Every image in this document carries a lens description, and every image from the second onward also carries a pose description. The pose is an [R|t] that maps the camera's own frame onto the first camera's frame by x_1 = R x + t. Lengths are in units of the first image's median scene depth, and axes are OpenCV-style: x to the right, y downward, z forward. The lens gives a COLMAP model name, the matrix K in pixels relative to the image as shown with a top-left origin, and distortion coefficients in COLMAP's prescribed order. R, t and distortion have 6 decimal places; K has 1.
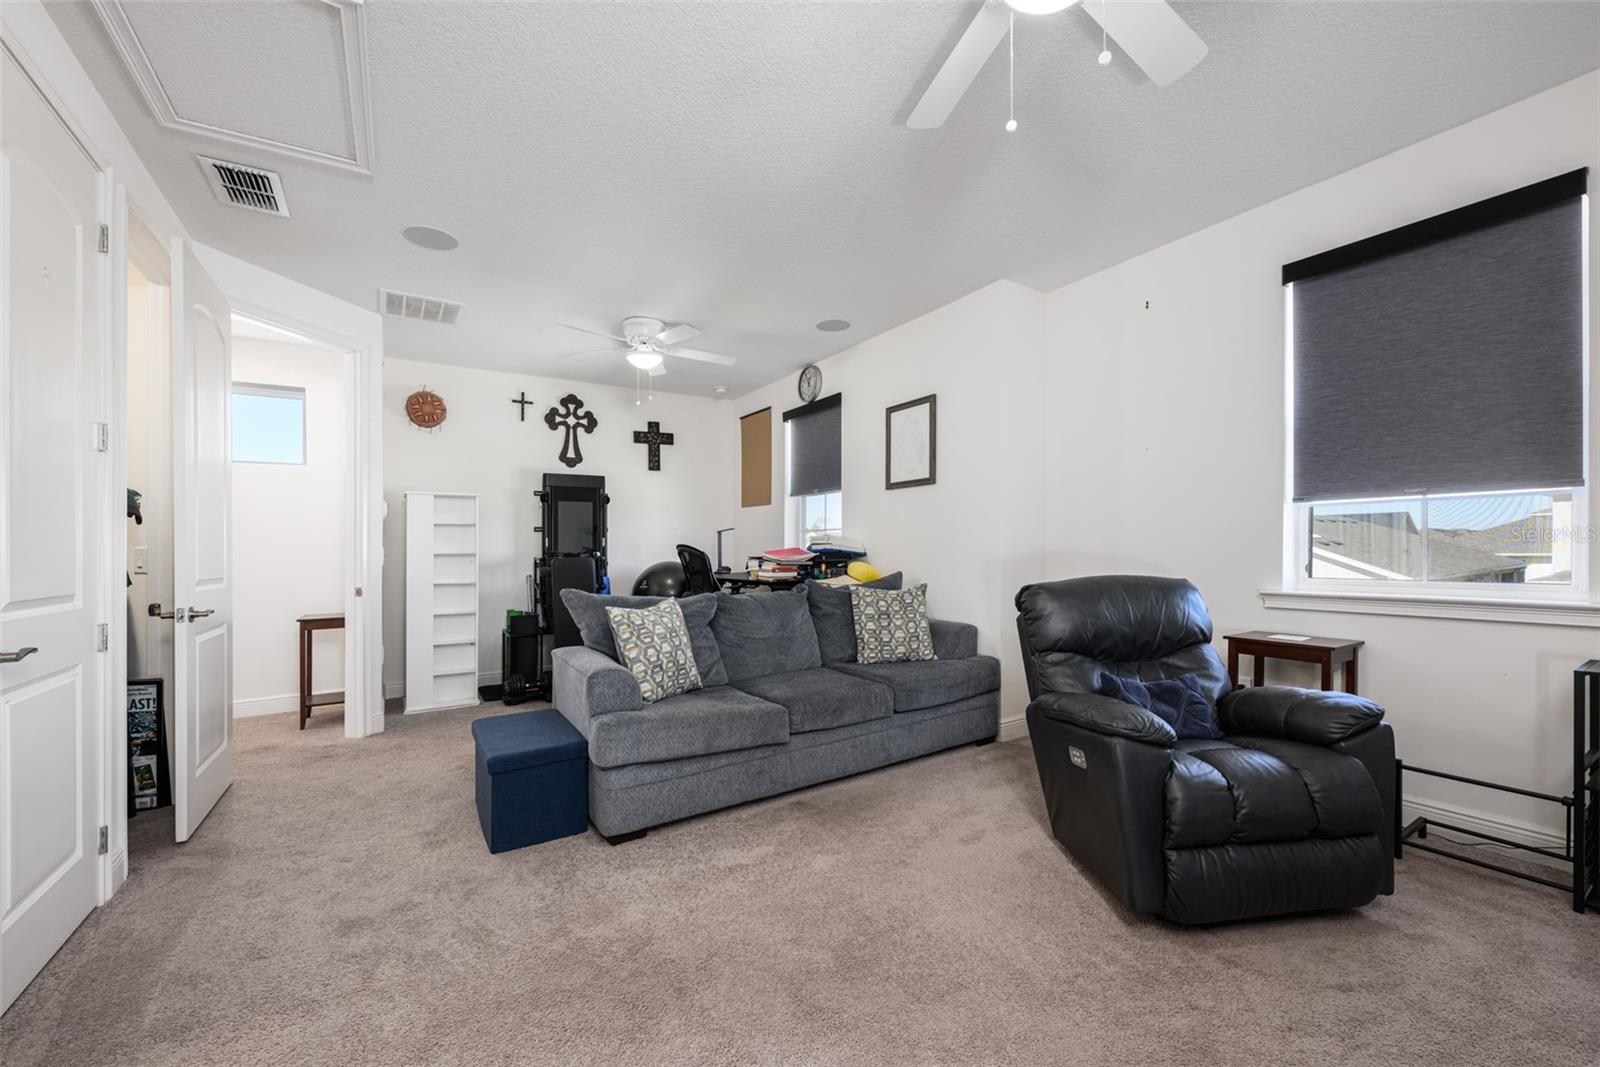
lens RADIAL K [[637.0, 0, 798.2], [0, 637.0, 545.4], [0, 0, 1]] dist [0.002329, 0.000137]
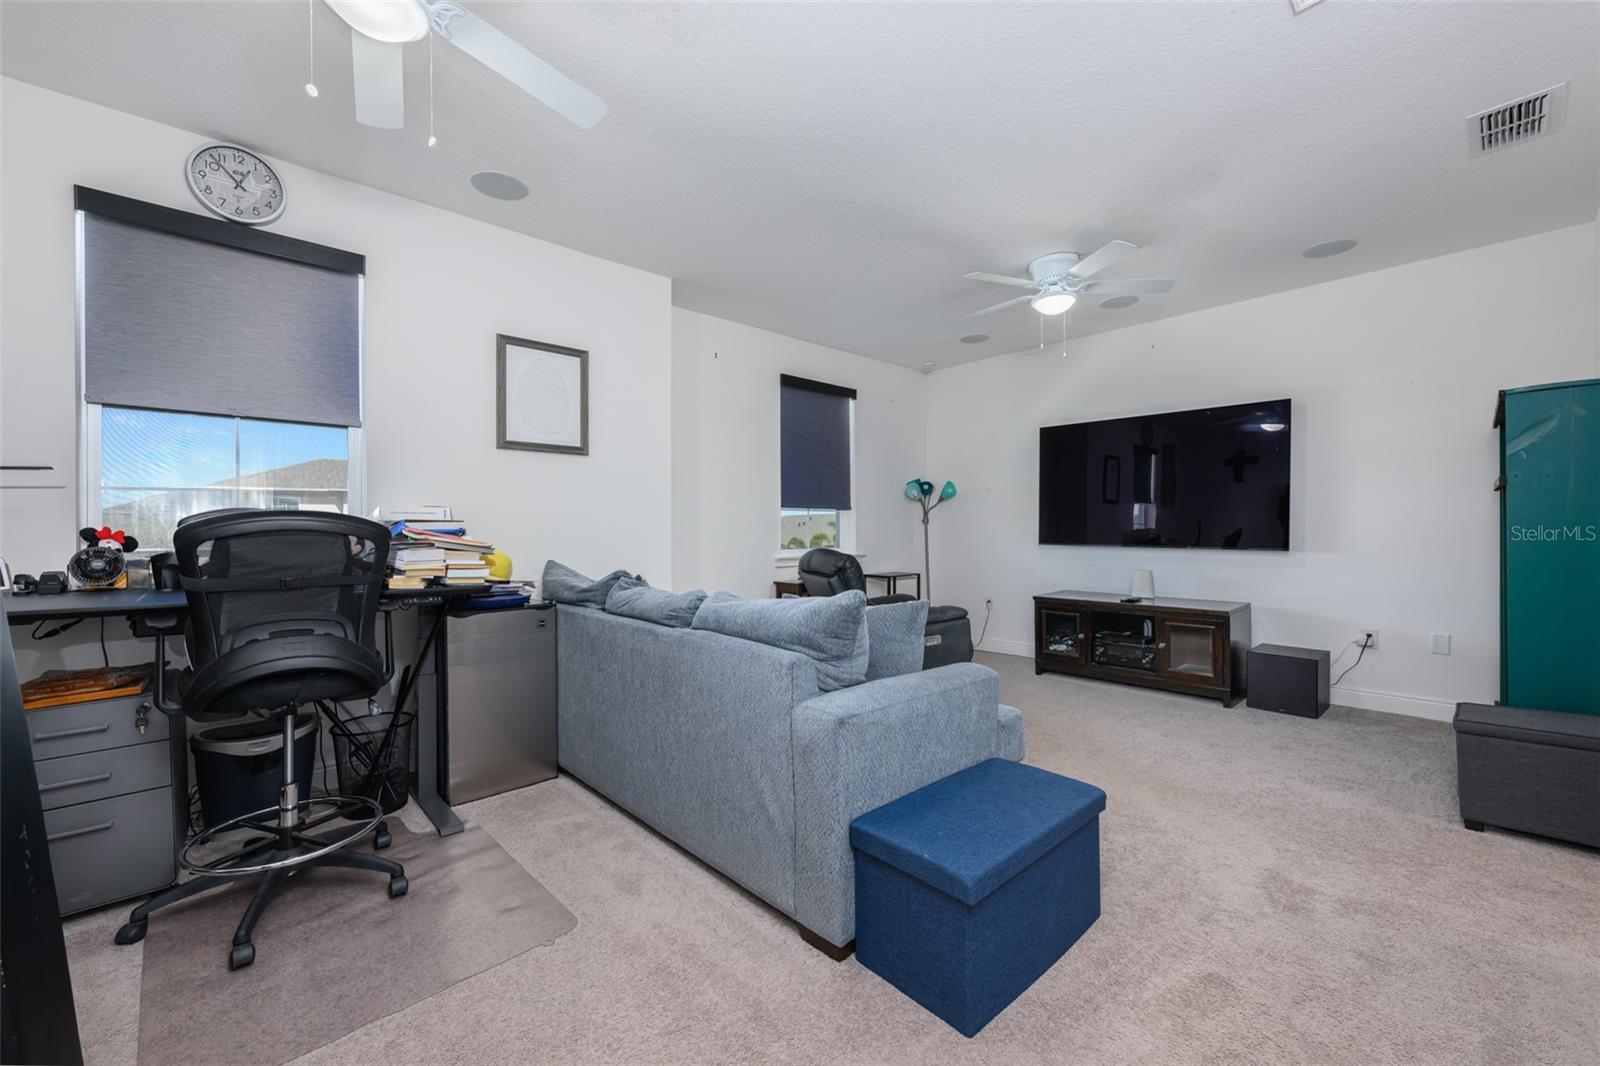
lens RADIAL K [[637.0, 0, 798.2], [0, 637.0, 533.7], [0, 0, 1]] dist [0.002329, 0.000137]
pose [[-0.183746, 0.008559, 0.982936, -0.625762], [0.002801, 0.999963, -0.008183, 0.015283], [-0.982970, 0.001250, -0.183763, 0.805689]]
